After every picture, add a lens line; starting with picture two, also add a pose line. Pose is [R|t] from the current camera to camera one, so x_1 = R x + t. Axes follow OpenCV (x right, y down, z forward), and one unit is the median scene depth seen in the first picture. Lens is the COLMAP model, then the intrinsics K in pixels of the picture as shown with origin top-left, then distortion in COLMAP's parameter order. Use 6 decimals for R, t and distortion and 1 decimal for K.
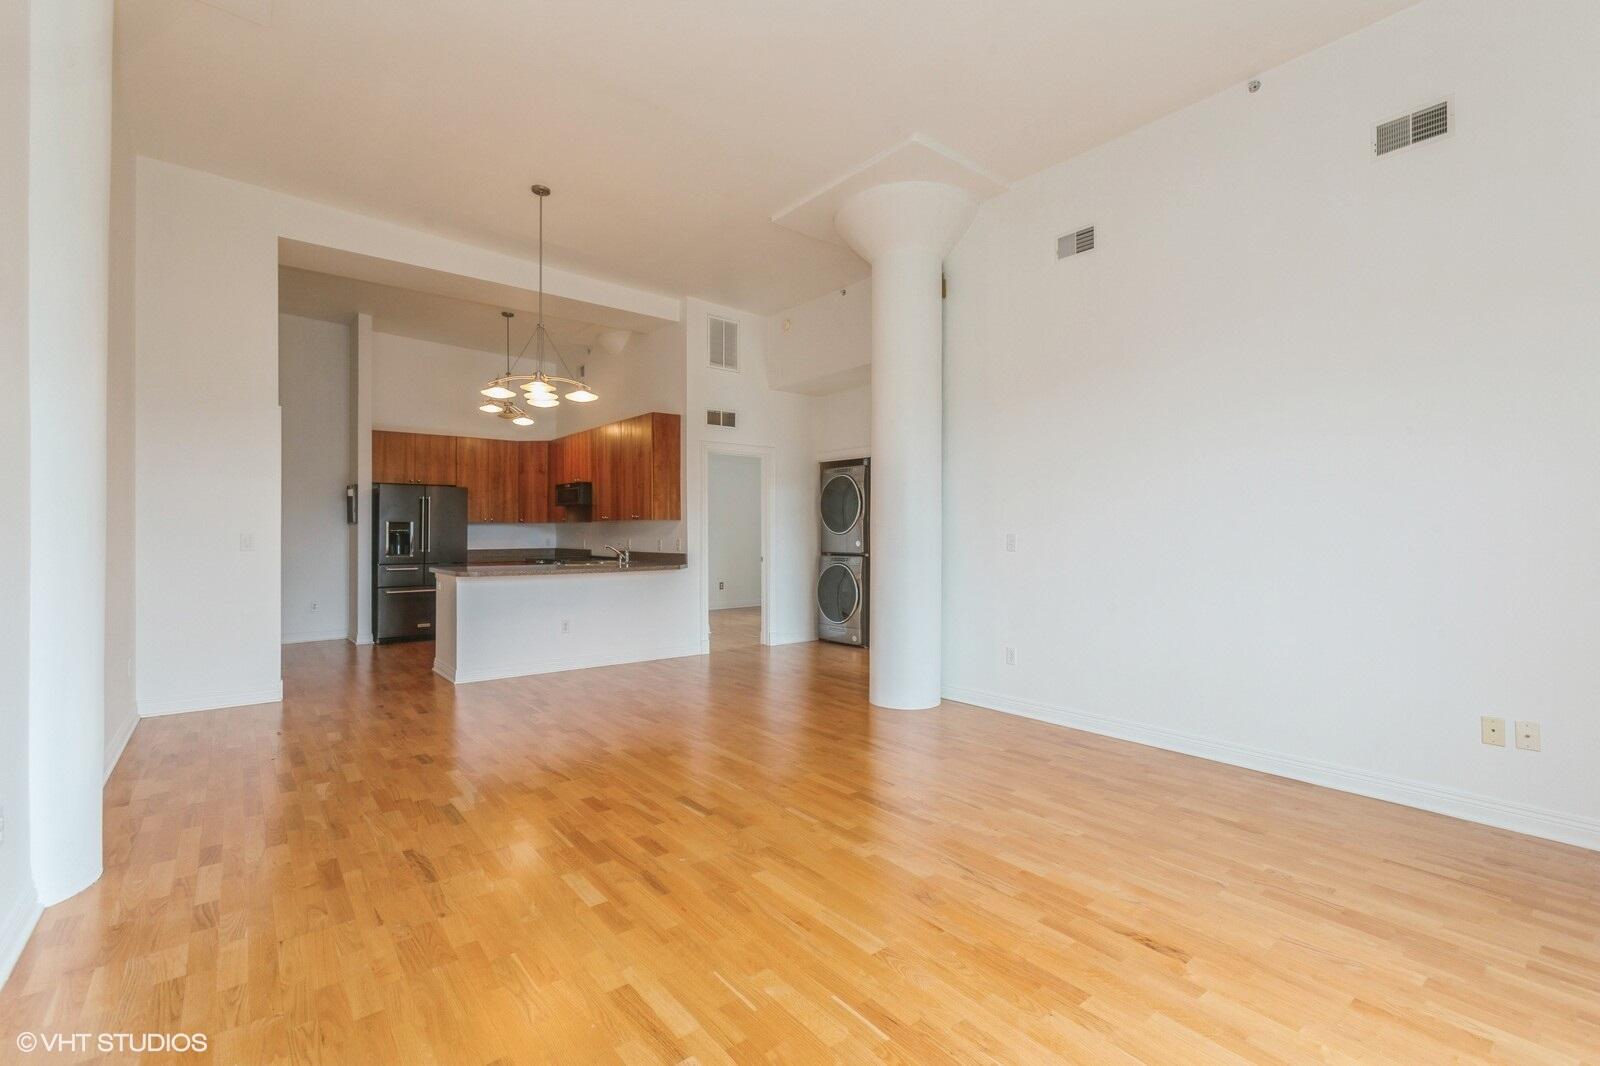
lens RADIAL K [[718.6, 0, 800.0], [0, 718.6, 533.0], [0, 0, 1]] dist [-0.000202, 0.006139]
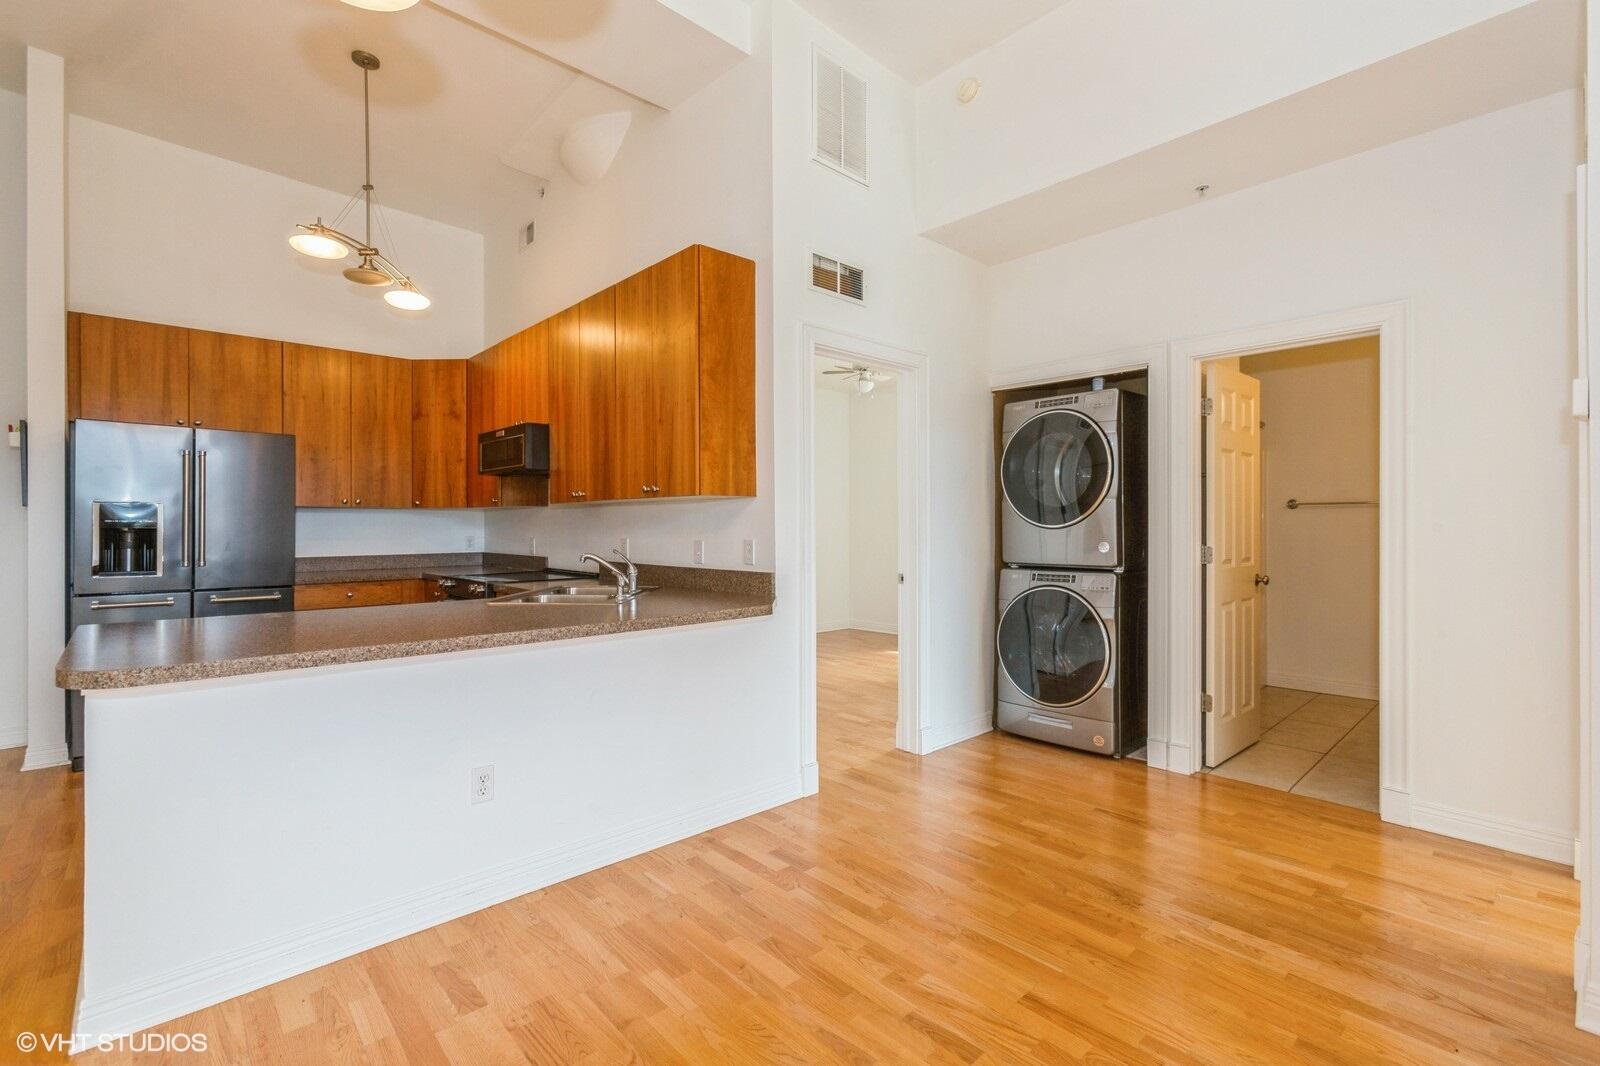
lens RADIAL K [[718.6, 0, 800.0], [0, 718.6, 533.0], [0, 0, 1]] dist [-0.000202, 0.006139]
pose [[0.997879, -0.000563, 0.065097, -0.153763], [0.000053, 0.999969, 0.007827, 0.000996], [-0.065099, -0.007807, 0.997848, 0.505689]]
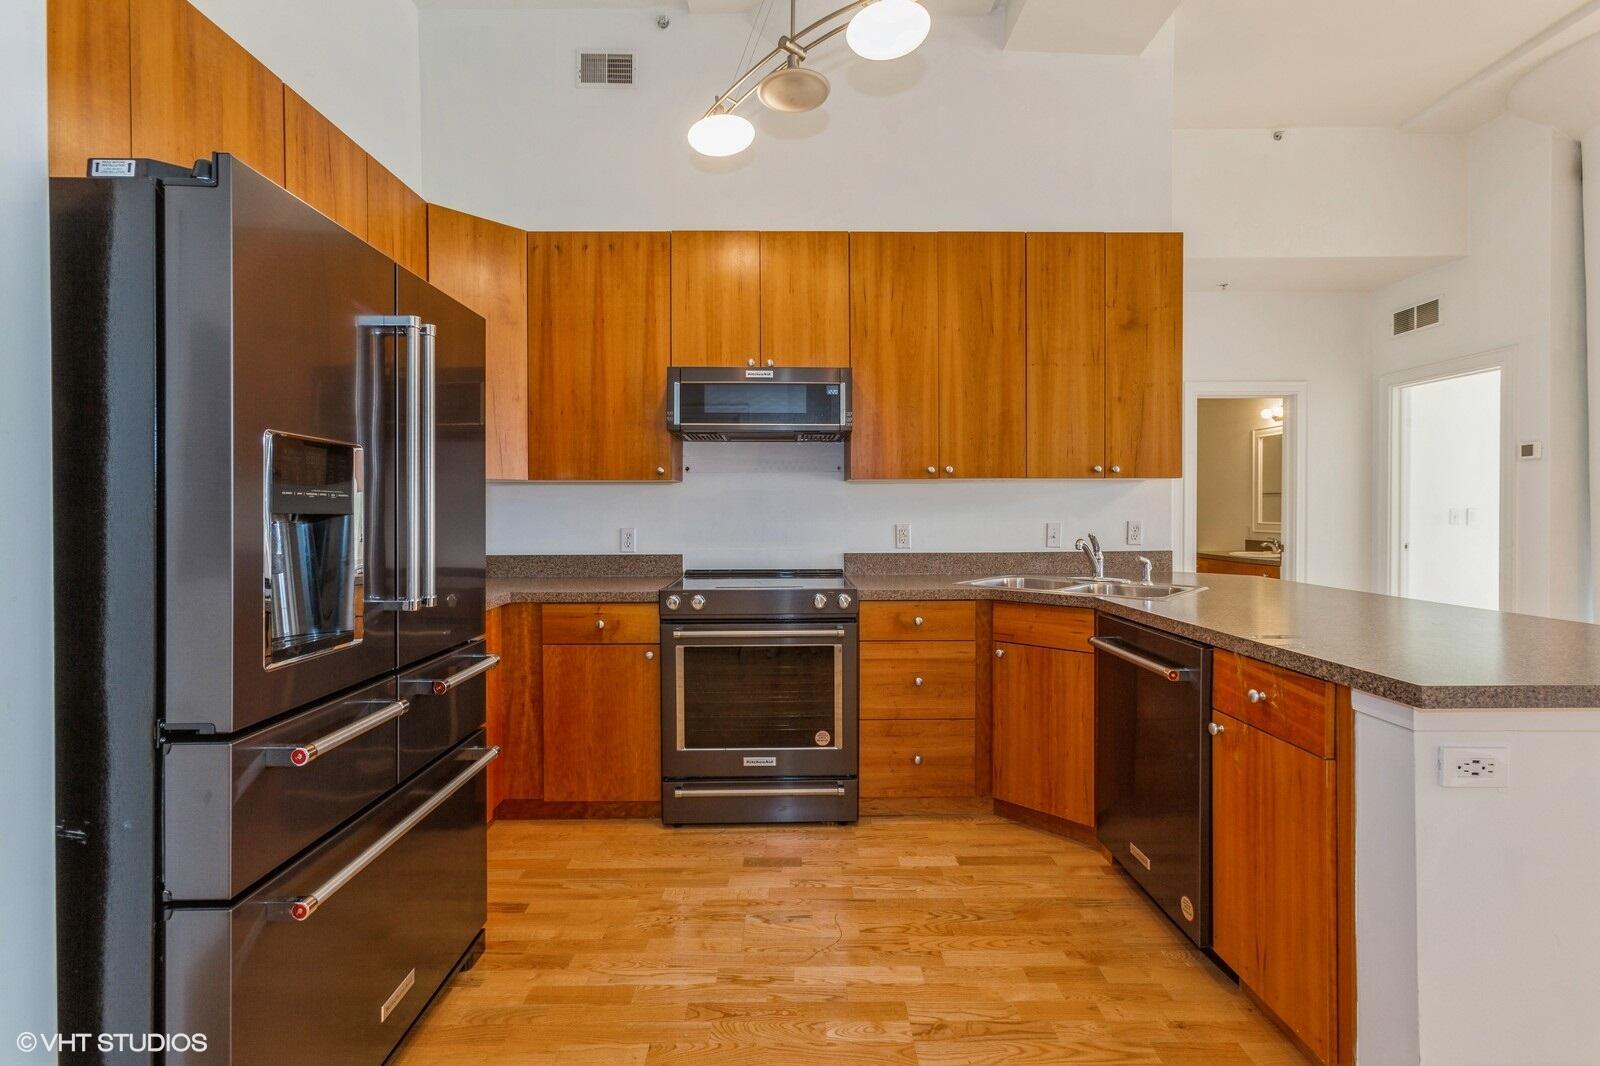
lens RADIAL K [[707.6, 0, 799.1], [0, 707.6, 517.7], [0, 0, 1]] dist [-0.022242, 0.021914]
pose [[0.614644, -0.007867, 0.788766, -0.614573], [0.004437, 0.999969, 0.006516, 0.001752], [-0.788792, -0.000505, 0.614659, 0.819580]]
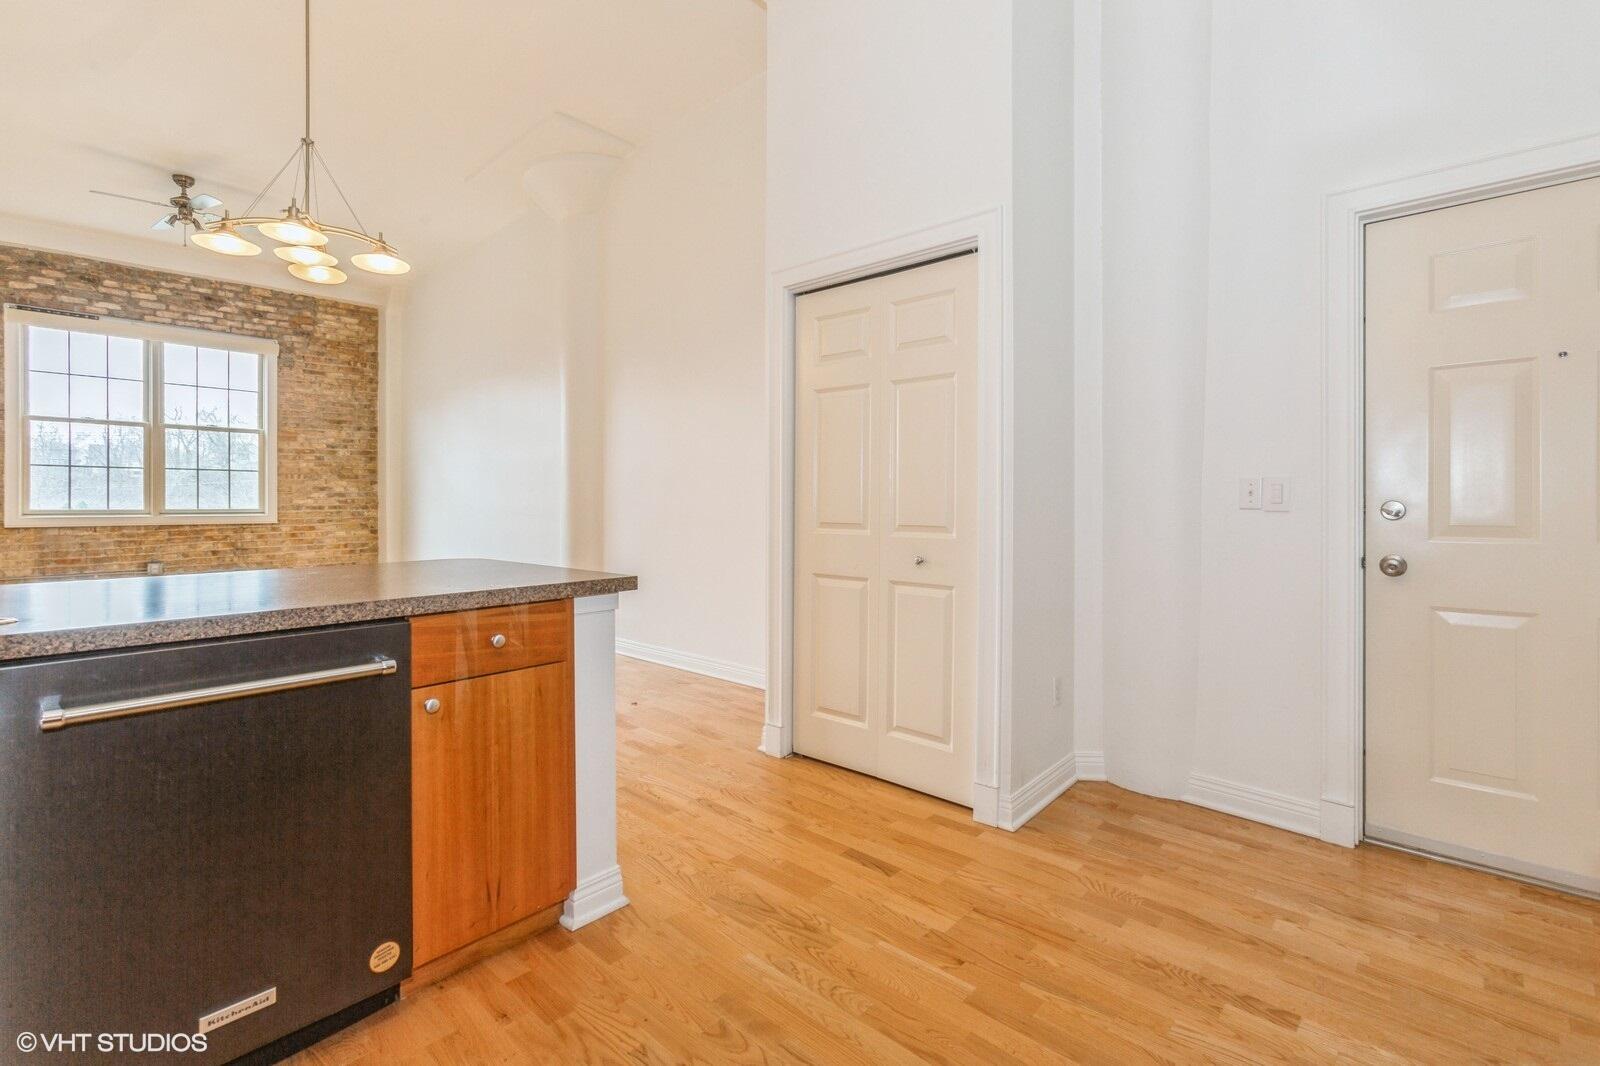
lens RADIAL K [[723.8, 0, 798.9], [0, 723.8, 504.2], [0, 0, 1]] dist [0.000492, 0.006868]
pose [[-0.987698, 0.001637, -0.156362, -0.433750], [0.001283, 0.999996, 0.002363, 0.013295], [0.156366, 0.002133, -0.987697, 1.064084]]
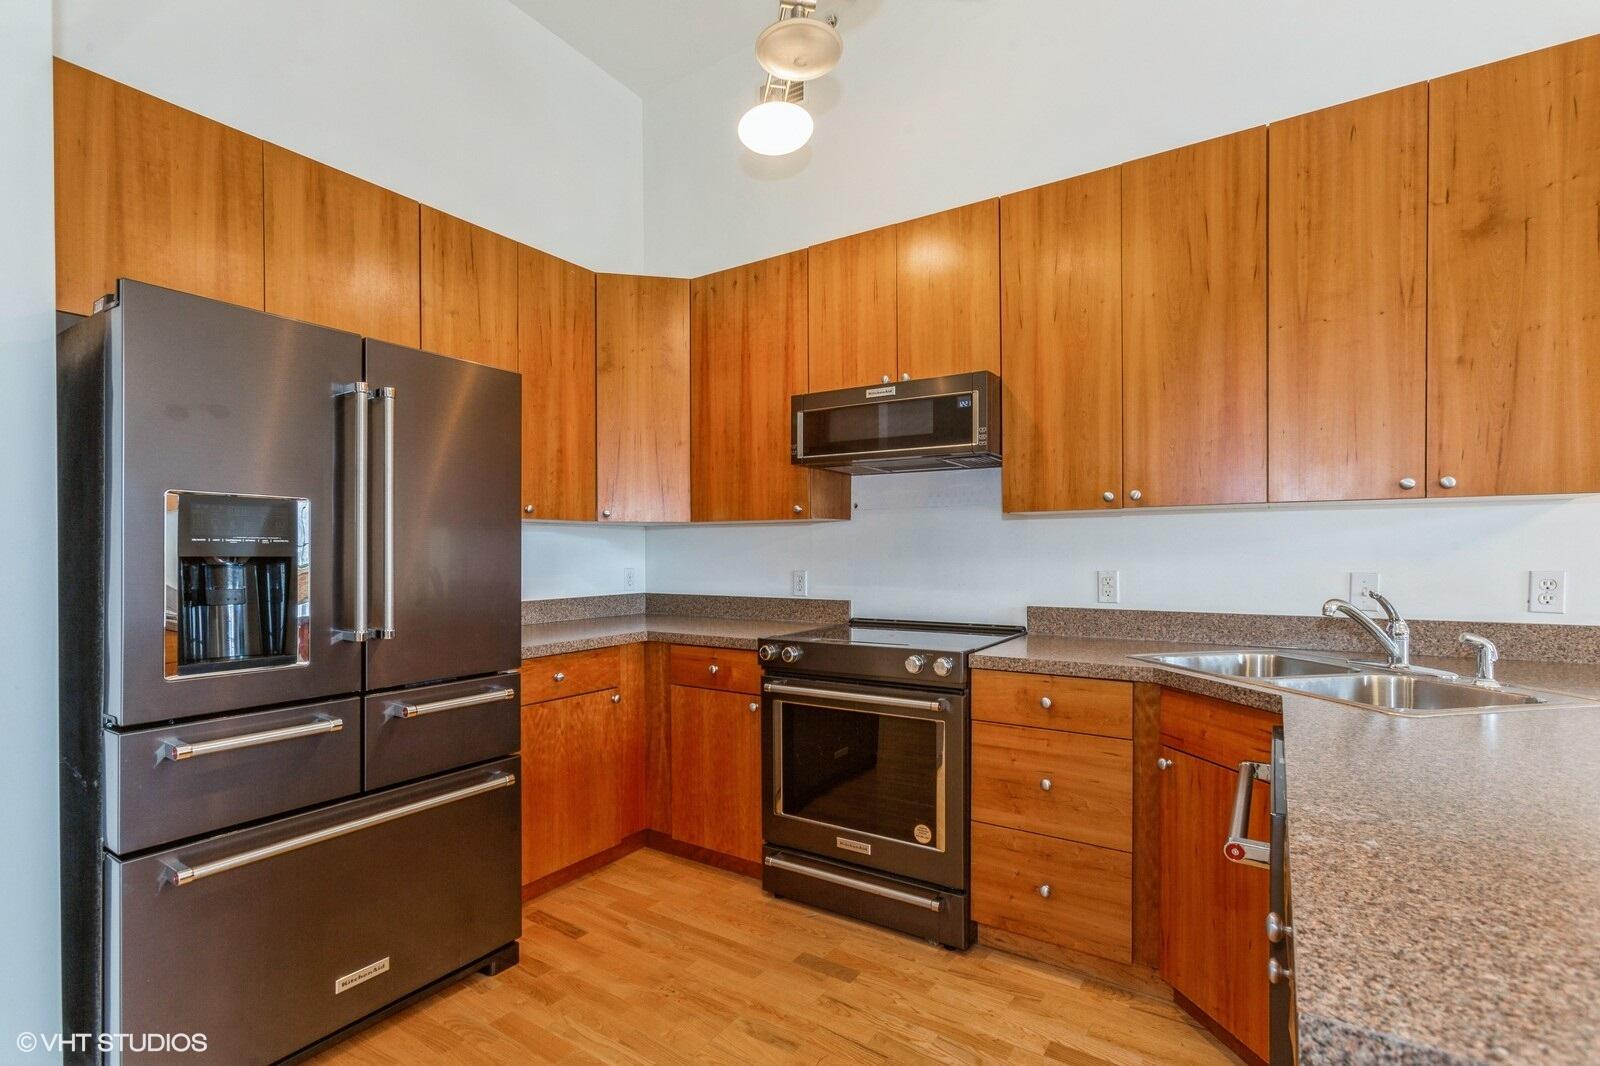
lens RADIAL K [[738.8, 0, 806.4], [0, 738.8, 558.0], [0, 0, 1]] dist [-0.000582, 0.000629]
pose [[0.948603, -0.004251, 0.316439, -0.474827], [0.002591, 0.999981, 0.005665, 0.000961], [-0.316457, -0.004554, 0.948596, 0.761952]]
